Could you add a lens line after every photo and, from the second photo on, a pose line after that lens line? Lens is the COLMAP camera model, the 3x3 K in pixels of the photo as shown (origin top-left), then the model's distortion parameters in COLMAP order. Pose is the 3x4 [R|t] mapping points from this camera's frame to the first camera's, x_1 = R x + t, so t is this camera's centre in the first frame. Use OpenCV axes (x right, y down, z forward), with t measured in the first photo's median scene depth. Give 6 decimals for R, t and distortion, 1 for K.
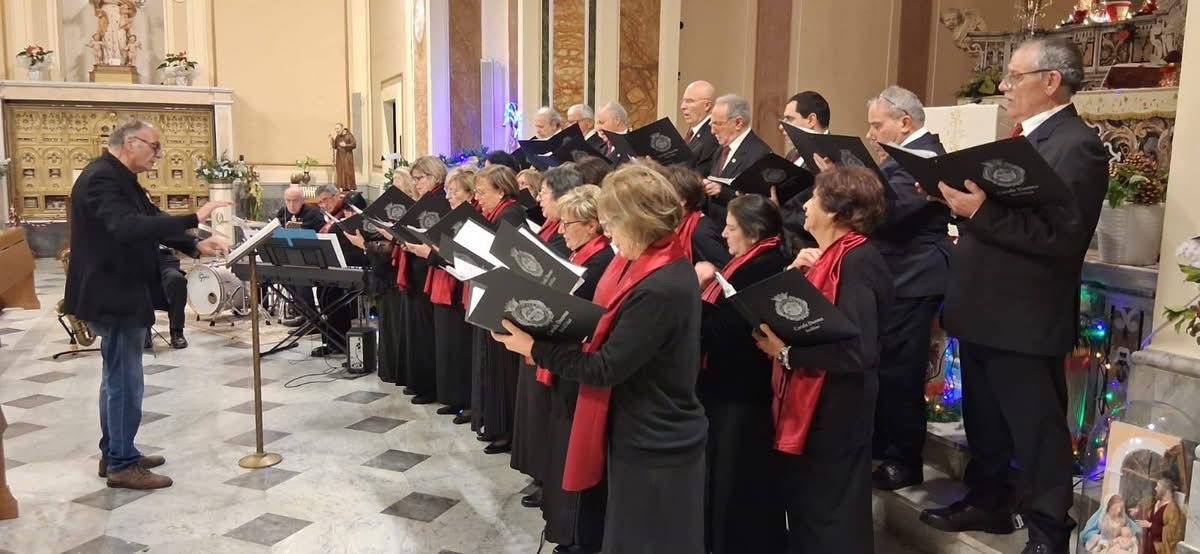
lens RADIAL K [[896.5, 0, 600.0], [0, 896.5, 277.0], [0, 0, 1]] dist [0.120797, -0.213770]
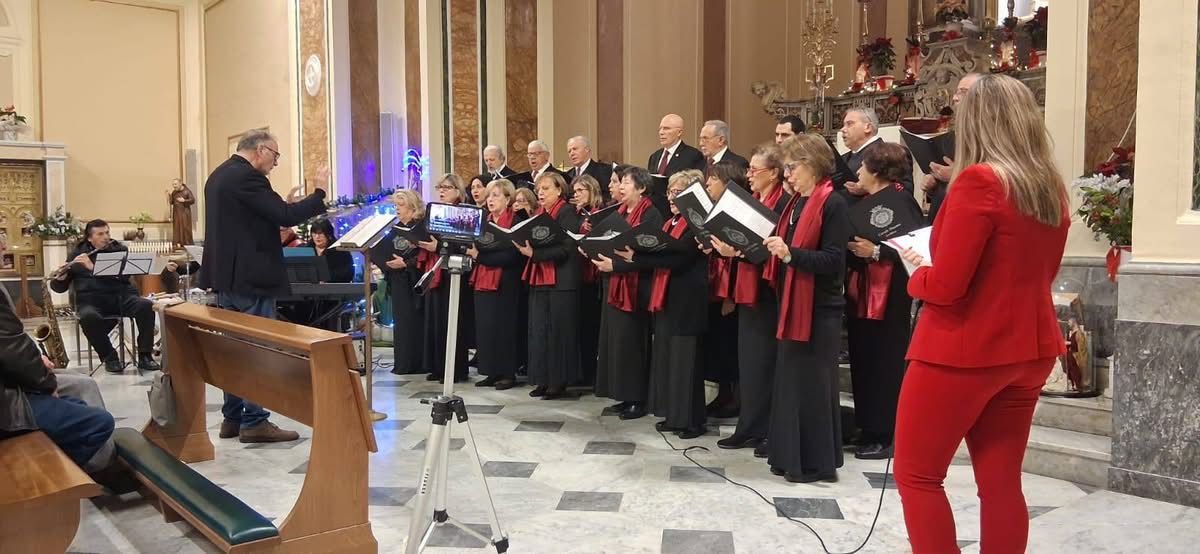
lens RADIAL K [[896.5, 0, 600.0], [0, 896.5, 277.0], [0, 0, 1]] dist [0.120797, -0.213770]
pose [[0.956630, -0.033177, 0.289411, -0.208020], [0.058186, 0.995235, -0.078241, 0.064451], [-0.285436, 0.091687, 0.954002, -0.114750]]
